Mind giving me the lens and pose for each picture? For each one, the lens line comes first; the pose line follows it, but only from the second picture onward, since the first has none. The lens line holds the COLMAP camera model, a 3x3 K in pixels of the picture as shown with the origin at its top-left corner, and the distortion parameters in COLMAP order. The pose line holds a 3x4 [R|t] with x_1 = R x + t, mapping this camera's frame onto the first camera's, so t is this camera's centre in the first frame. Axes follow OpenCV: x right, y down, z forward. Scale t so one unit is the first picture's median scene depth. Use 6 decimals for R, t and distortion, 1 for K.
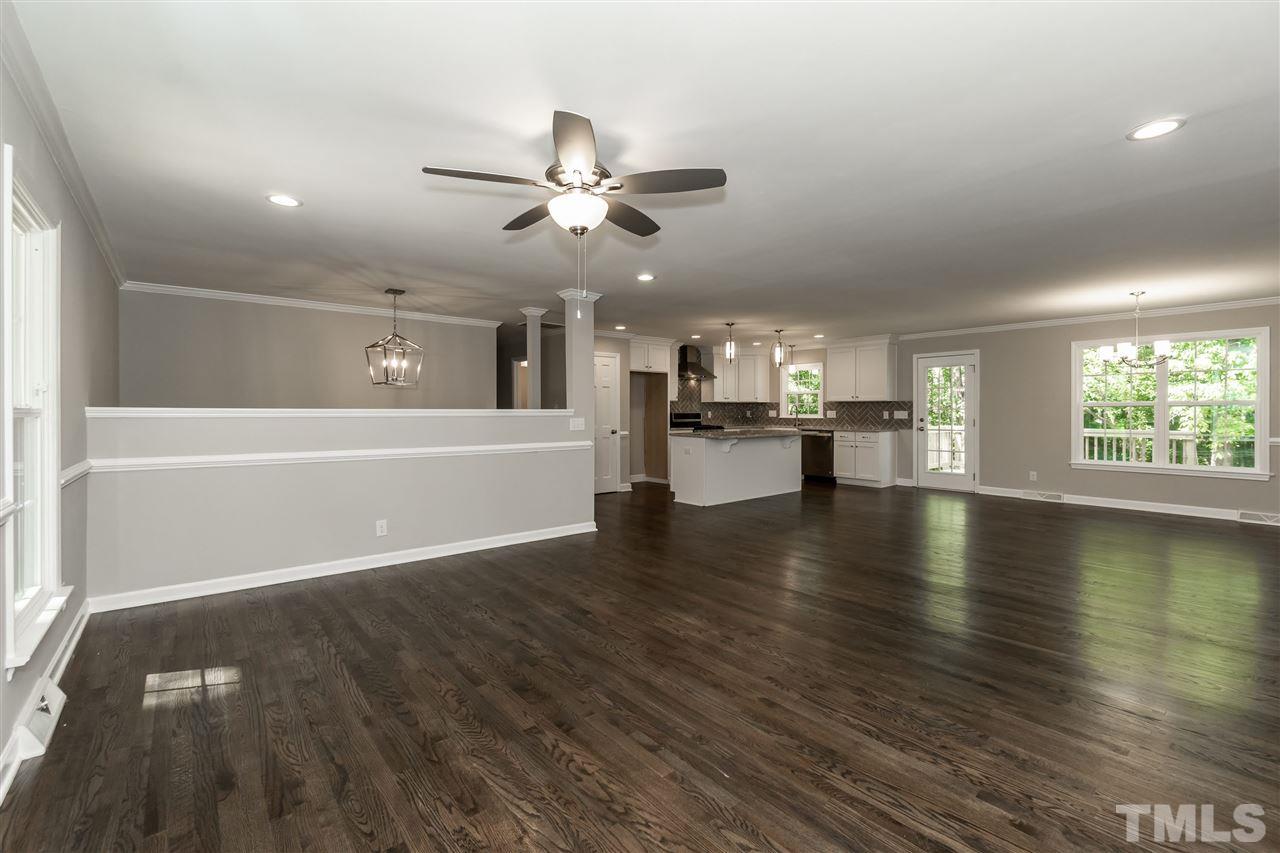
lens RADIAL K [[556.9, 0, 645.9], [0, 556.9, 418.6], [0, 0, 1]] dist [-0.012312, 0.003707]
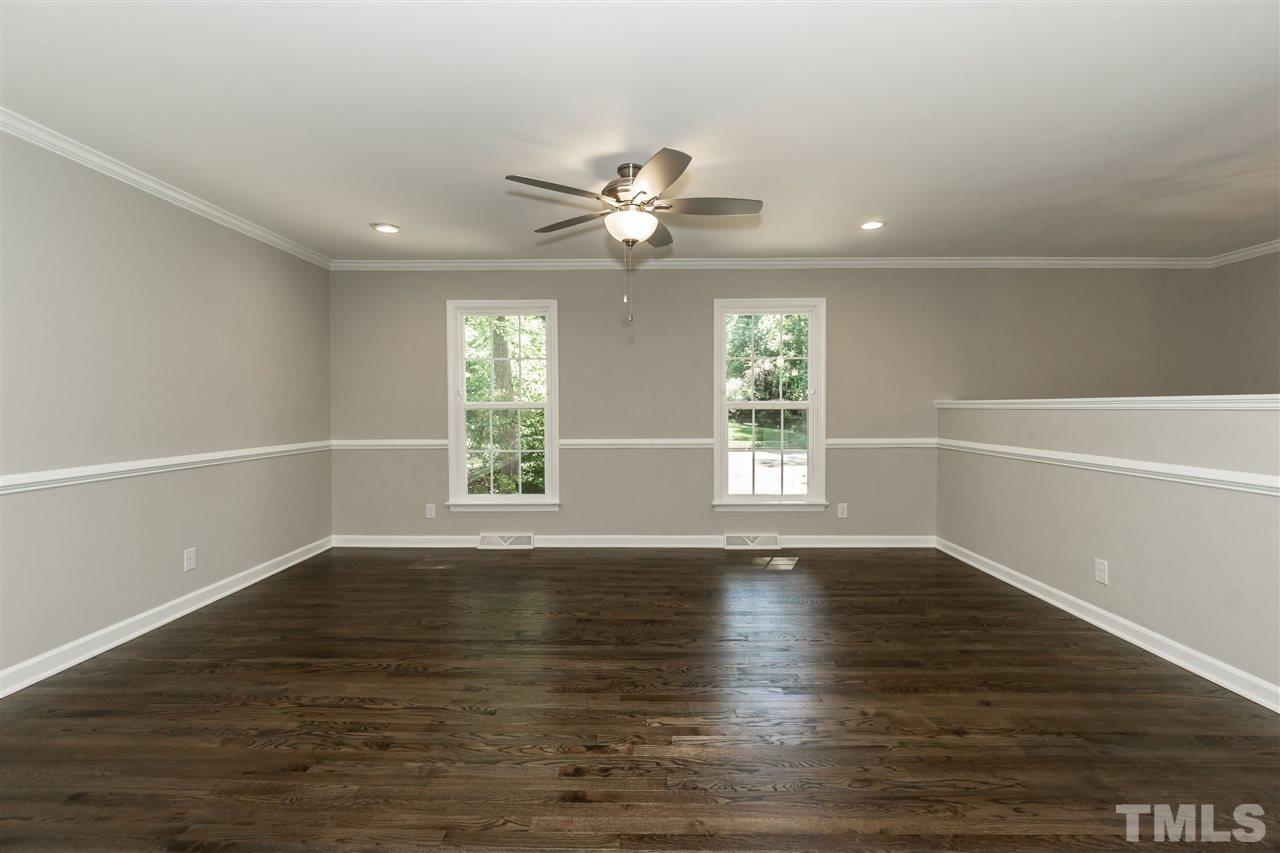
lens RADIAL K [[556.9, 0, 638.7], [0, 556.9, 422.1], [0, 0, 1]] dist [-0.012312, 0.003707]
pose [[-0.666069, 0.019861, -0.745626, 0.721063], [-0.001277, 0.999614, 0.027767, -0.009975], [0.745889, 0.019447, -0.665786, 1.777662]]
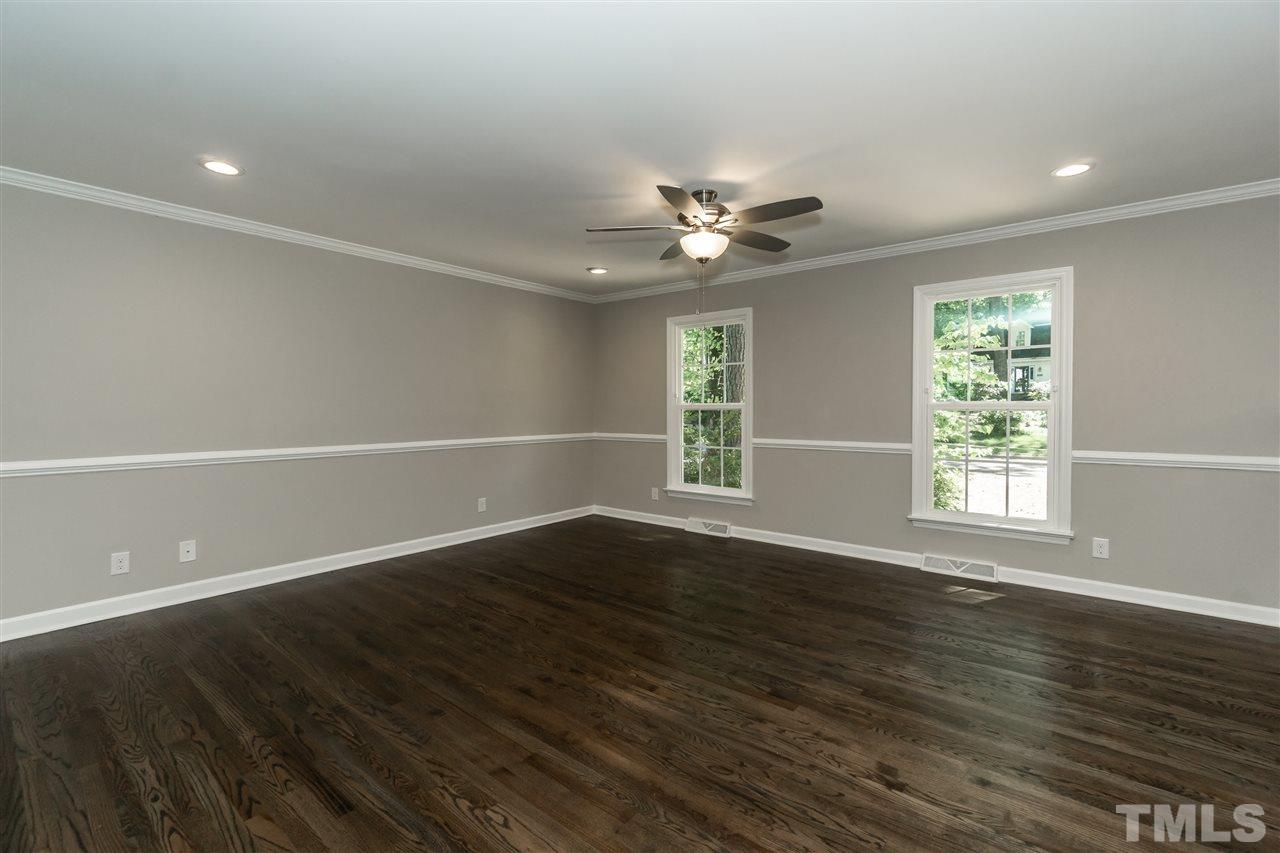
lens RADIAL K [[556.9, 0, 632.5], [0, 556.9, 414.7], [0, 0, 1]] dist [-0.012312, 0.003707]
pose [[-0.986322, -0.001412, -0.164823, 0.250041], [-0.003705, 0.999901, 0.013606, -0.009124], [0.164788, 0.014030, -0.986229, 2.225818]]
